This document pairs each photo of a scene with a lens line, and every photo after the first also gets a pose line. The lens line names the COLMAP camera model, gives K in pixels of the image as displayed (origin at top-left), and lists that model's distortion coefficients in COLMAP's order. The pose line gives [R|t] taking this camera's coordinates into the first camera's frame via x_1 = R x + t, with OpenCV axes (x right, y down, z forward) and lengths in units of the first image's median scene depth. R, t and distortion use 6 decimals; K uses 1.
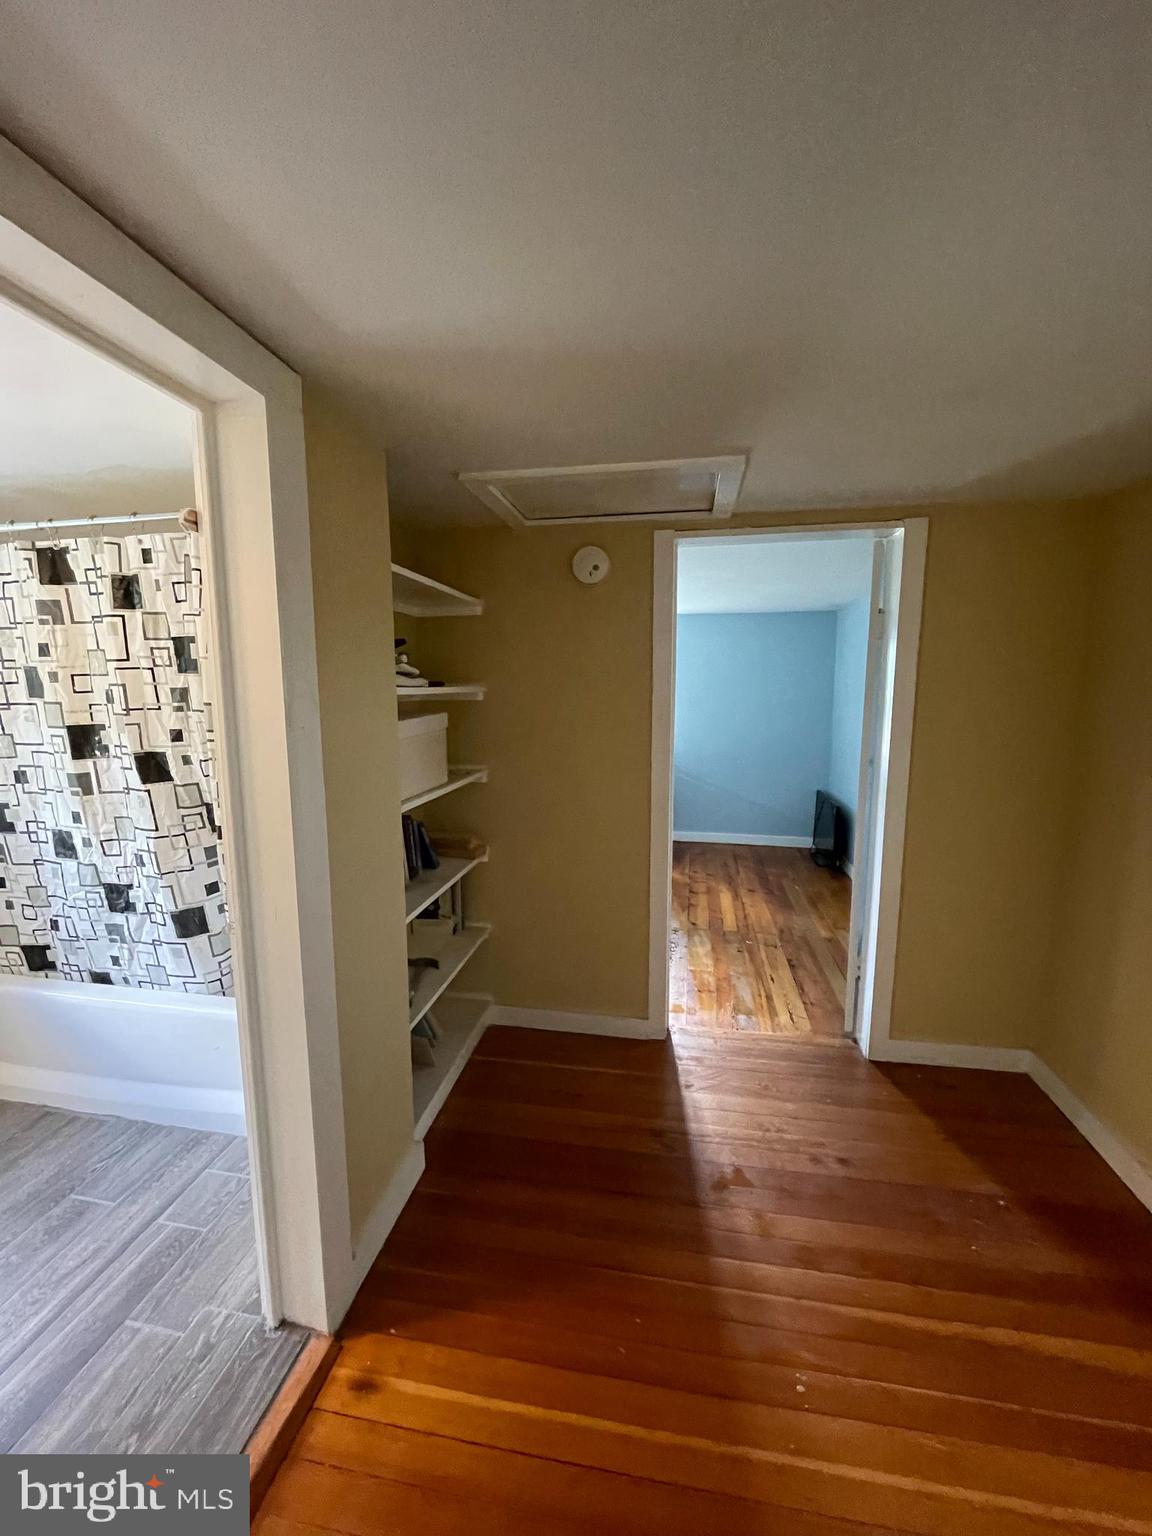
lens RADIAL K [[622.7, 0, 575.1], [0, 622.7, 770.7], [0, 0, 1]] dist [0.000412, -0.000585]
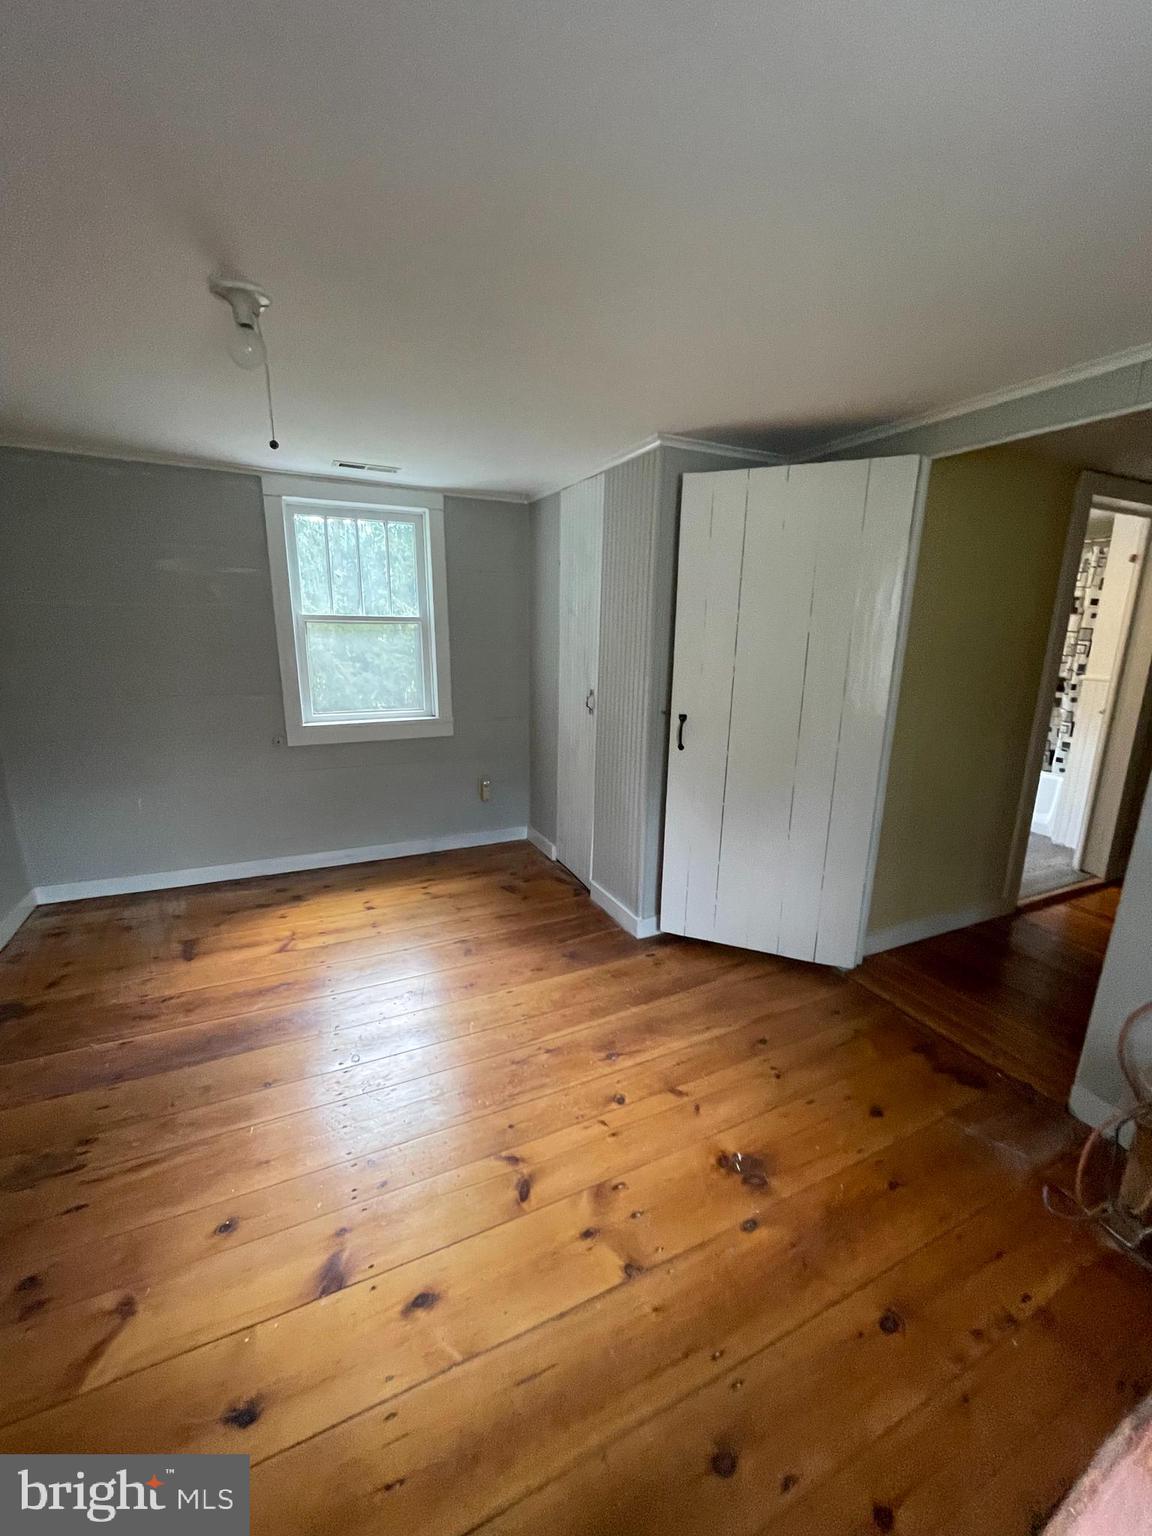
lens RADIAL K [[622.7, 0, 576.3], [0, 622.7, 763.6], [0, 0, 1]] dist [0.000412, -0.000585]
pose [[0.585326, 0.190641, -0.788067, 0.193430], [-0.122563, 0.981600, 0.146426, 0.252092], [0.801481, 0.010881, 0.597921, -1.696647]]
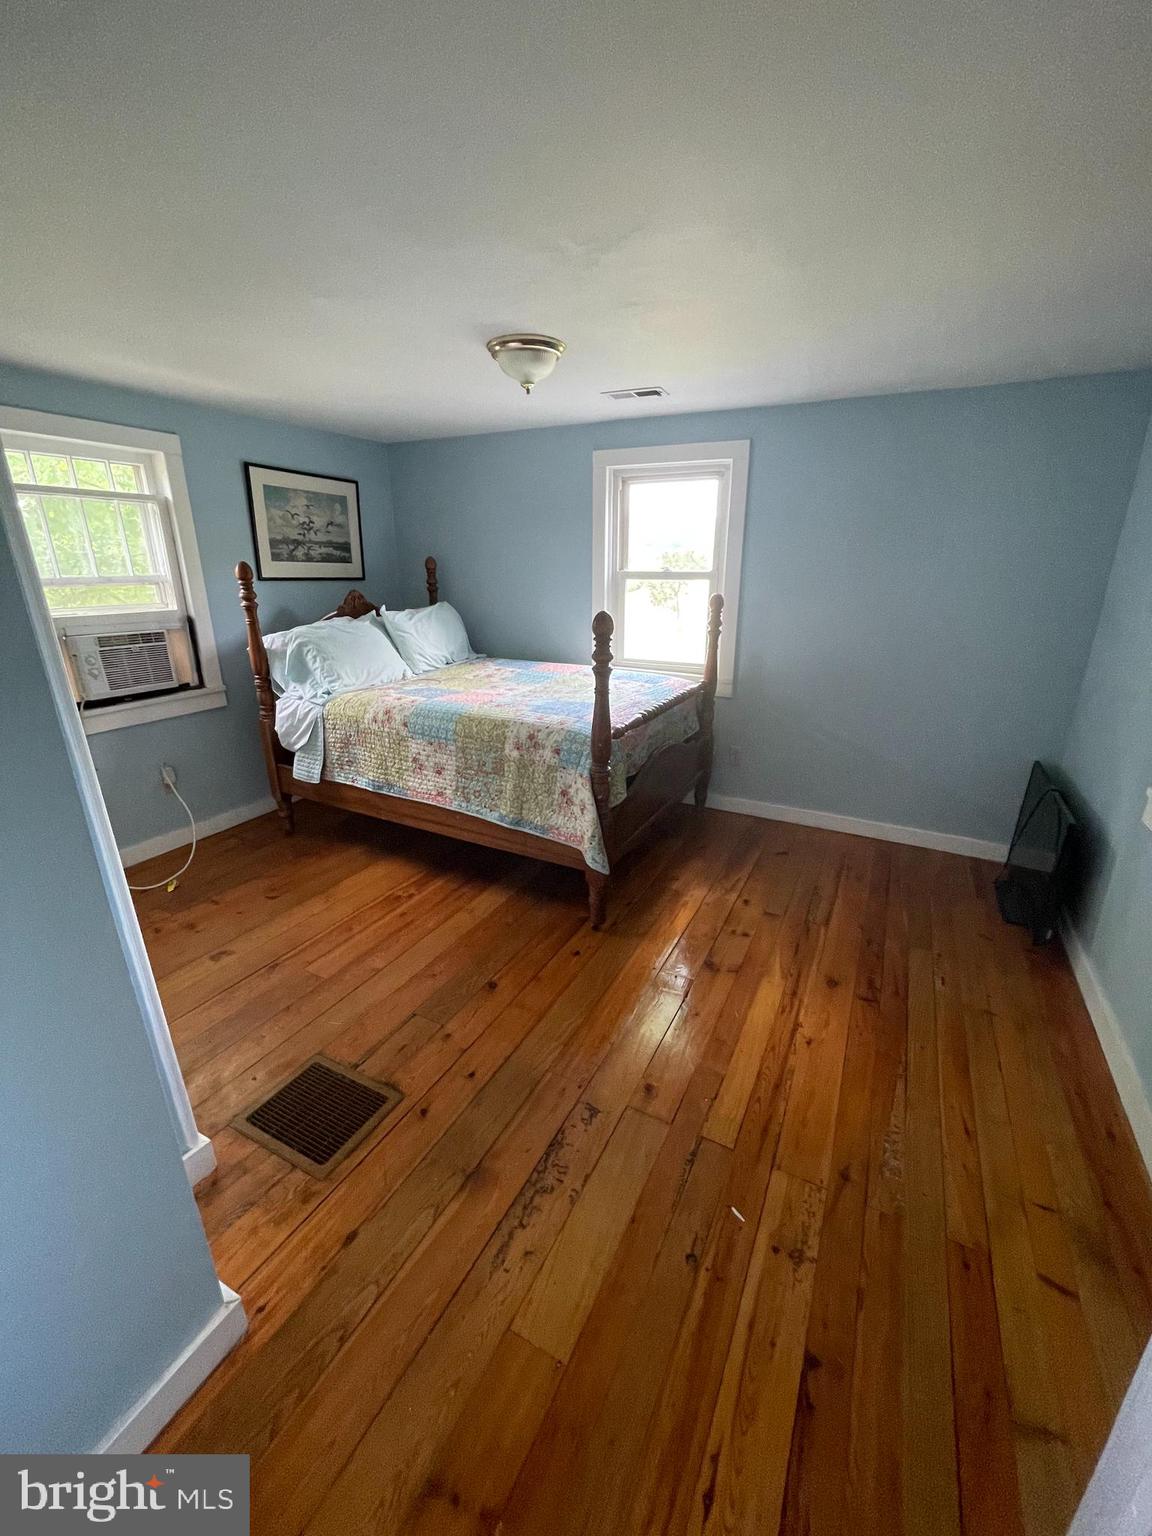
lens RADIAL K [[622.7, 0, 581.6], [0, 622.7, 759.7], [0, 0, 1]] dist [0.000412, -0.000585]
pose [[0.958773, 0.096036, -0.267454, 0.543460], [-0.043134, 0.979441, 0.197063, -0.180628], [0.280881, -0.177402, 0.943204, 1.335309]]
